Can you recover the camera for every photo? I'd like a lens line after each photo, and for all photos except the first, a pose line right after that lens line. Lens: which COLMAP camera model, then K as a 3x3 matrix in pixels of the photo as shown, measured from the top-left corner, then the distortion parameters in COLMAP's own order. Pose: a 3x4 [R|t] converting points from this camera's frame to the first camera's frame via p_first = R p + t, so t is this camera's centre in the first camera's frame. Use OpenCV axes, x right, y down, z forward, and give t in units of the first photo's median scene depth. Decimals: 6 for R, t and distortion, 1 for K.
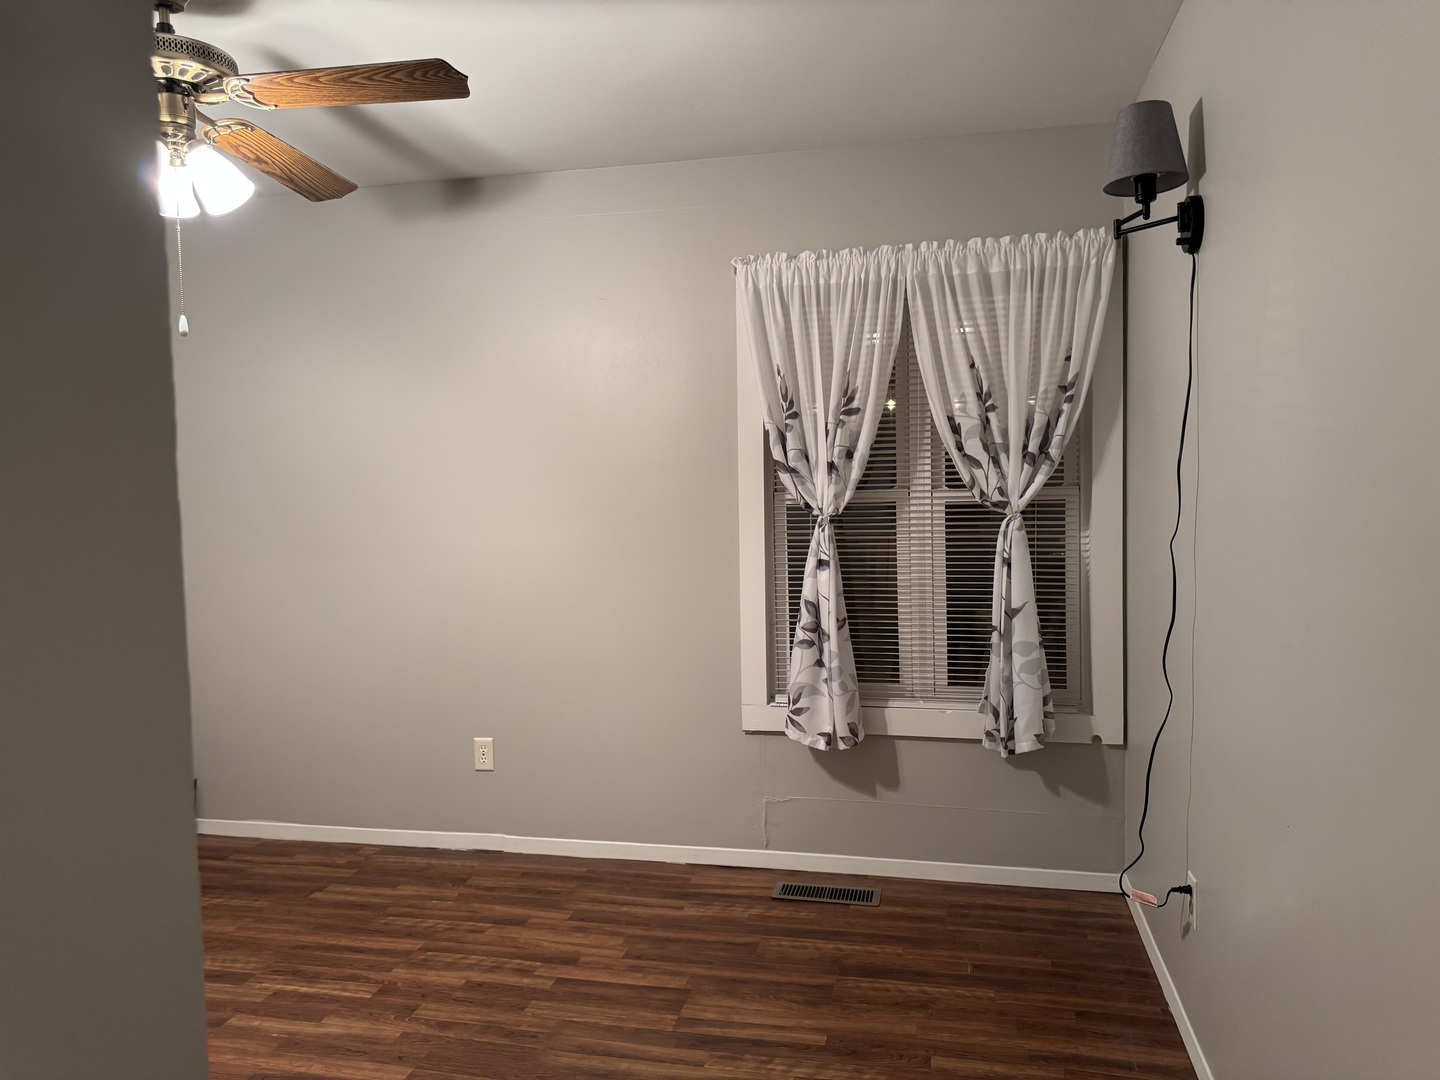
lens RADIAL K [[1030.9, 0, 720.6], [0, 1030.9, 527.5], [0, 0, 1]] dist [0.069056, -0.084290]
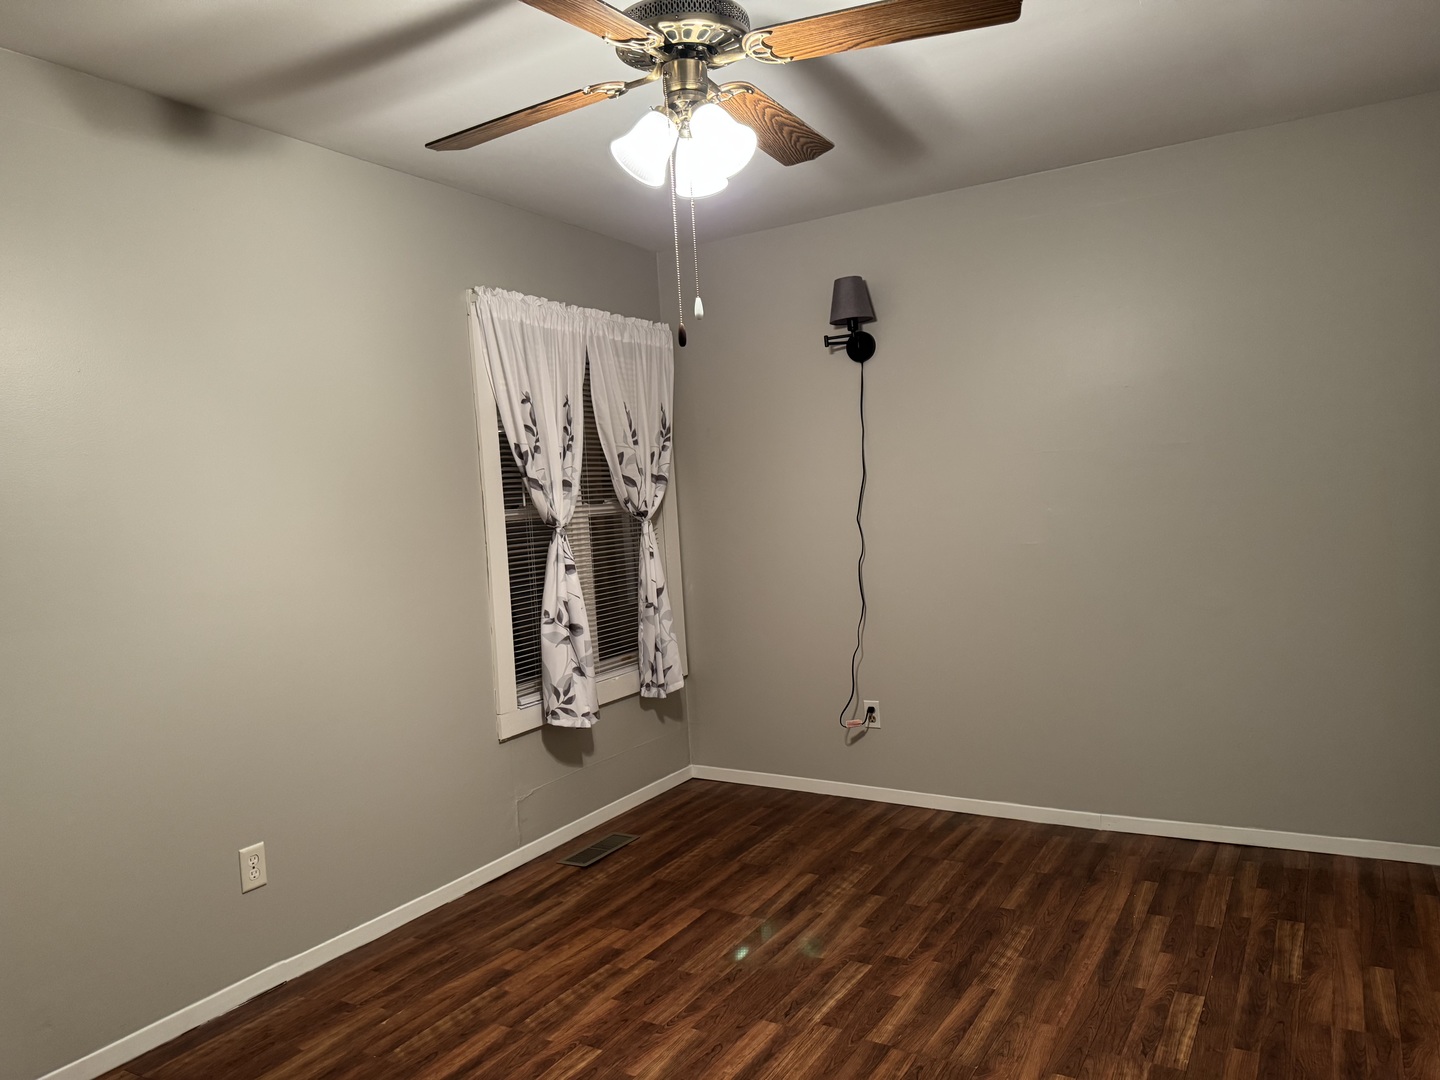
lens RADIAL K [[1030.9, 0, 723.9], [0, 1030.9, 535.0], [0, 0, 1]] dist [0.069056, -0.084290]
pose [[0.302302, -0.036547, 0.952511, -1.030627], [0.090533, 0.995848, 0.009478, 0.002531], [-0.948903, 0.083368, 0.304356, 0.521488]]
